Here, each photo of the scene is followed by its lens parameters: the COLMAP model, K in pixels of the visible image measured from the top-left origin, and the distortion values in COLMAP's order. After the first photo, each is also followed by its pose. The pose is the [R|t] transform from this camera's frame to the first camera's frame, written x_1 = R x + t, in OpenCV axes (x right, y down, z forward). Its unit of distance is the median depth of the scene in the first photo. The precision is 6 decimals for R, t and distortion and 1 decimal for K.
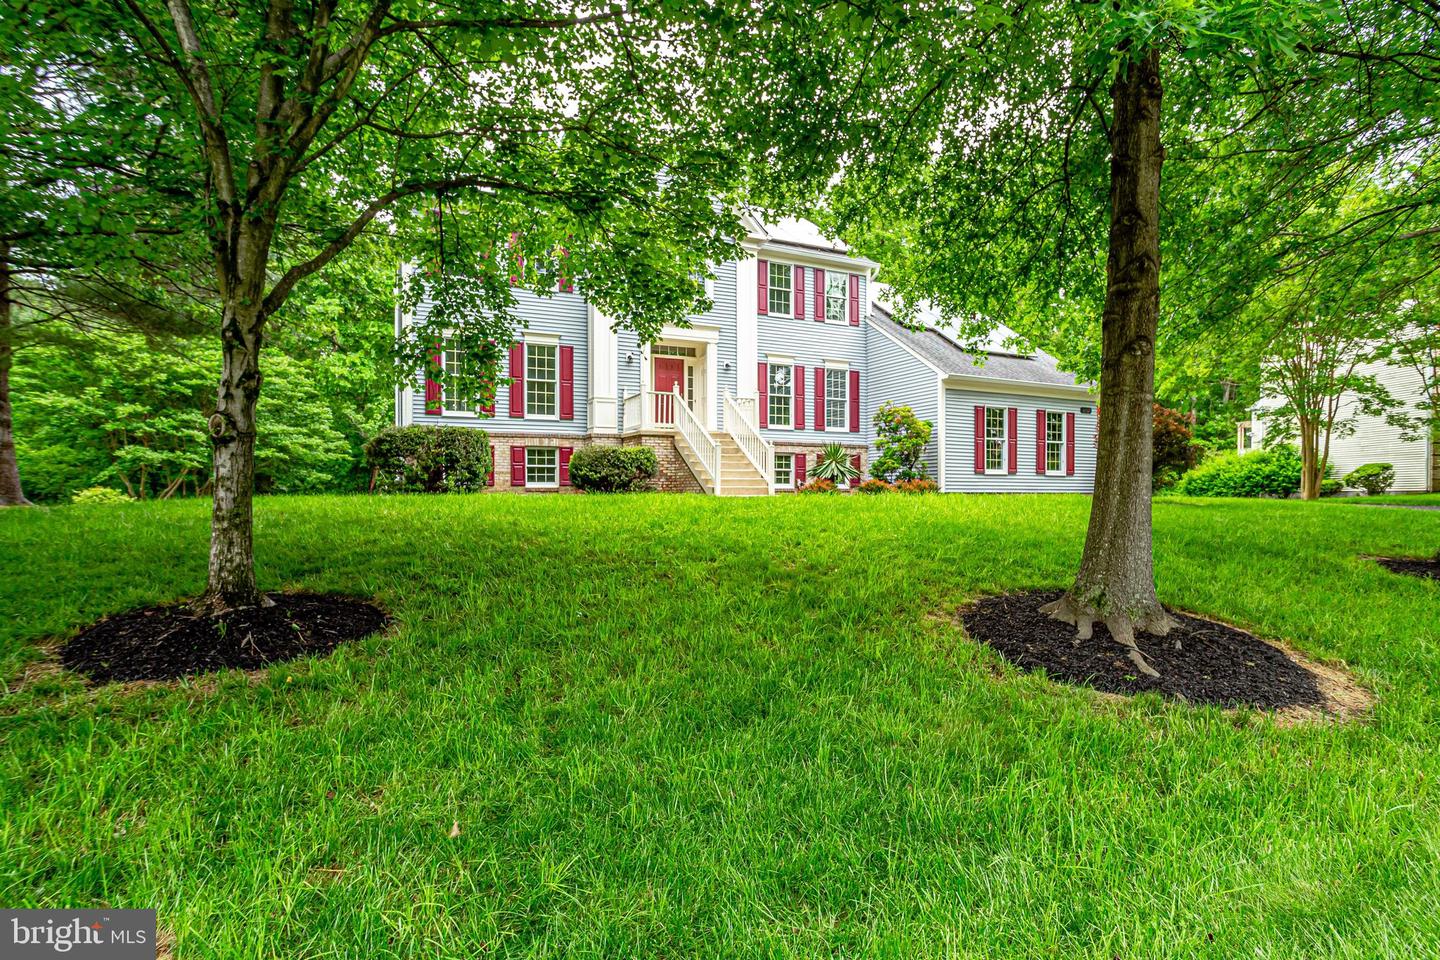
lens RADIAL K [[708.8, 0, 720.0], [0, 708.8, 480.0], [0, 0, 1]] dist [-0.000121, 0.000010]
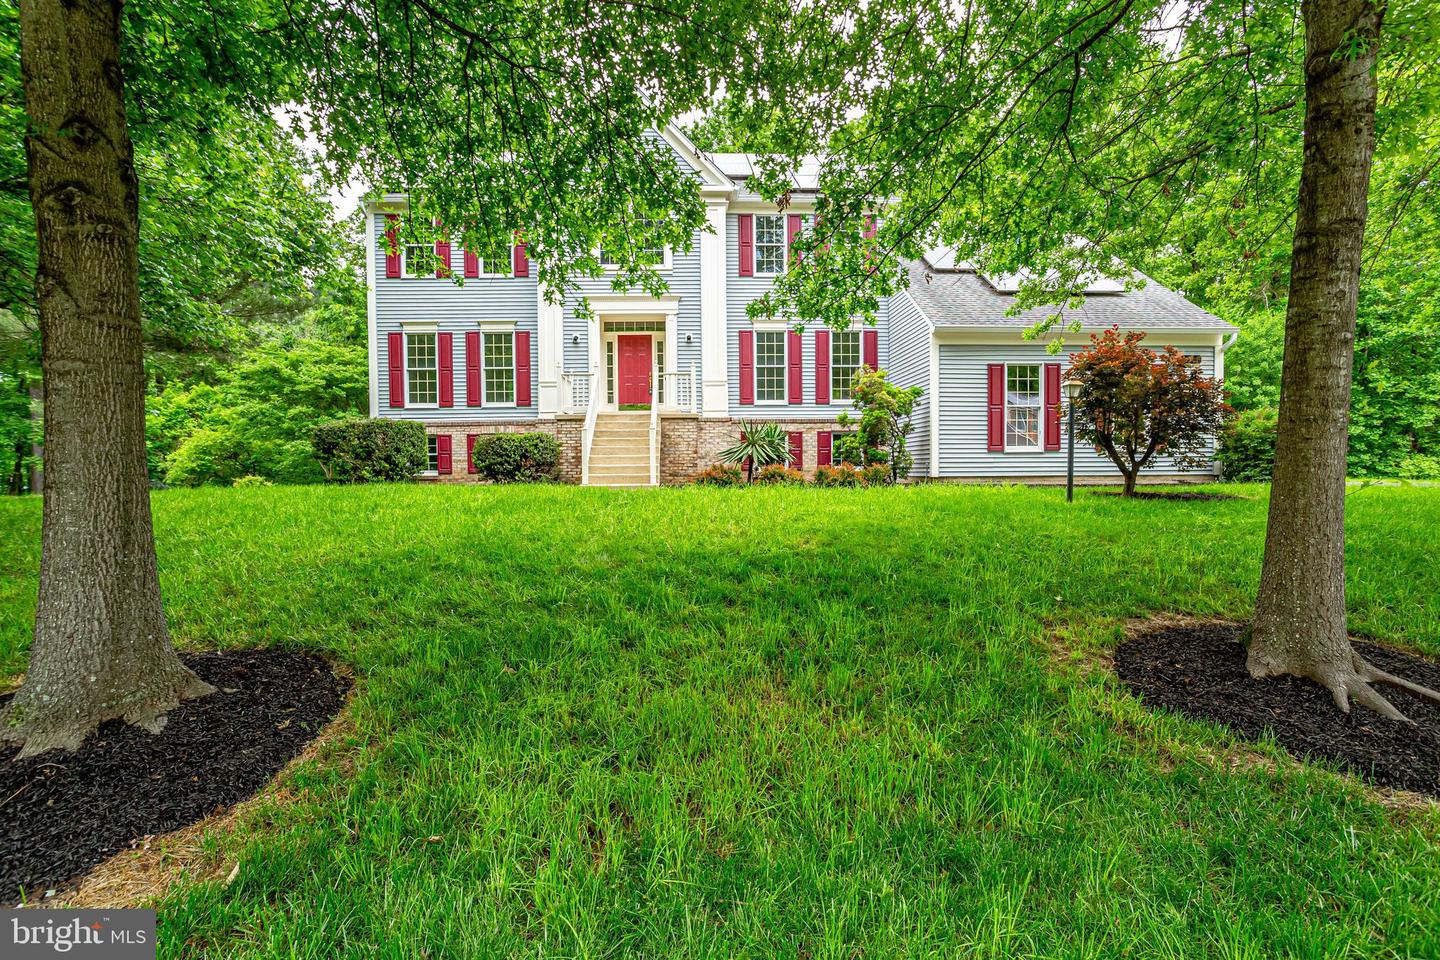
lens RADIAL K [[705.6, 0, 720.0], [0, 705.6, 480.0], [0, 0, 1]] dist [-0.046767, 0.000101]
pose [[0.921807, -0.004966, -0.387617, 0.412967], [0.014338, 0.999671, 0.021290, 0.001236], [0.387384, -0.025183, 0.921575, 0.197084]]
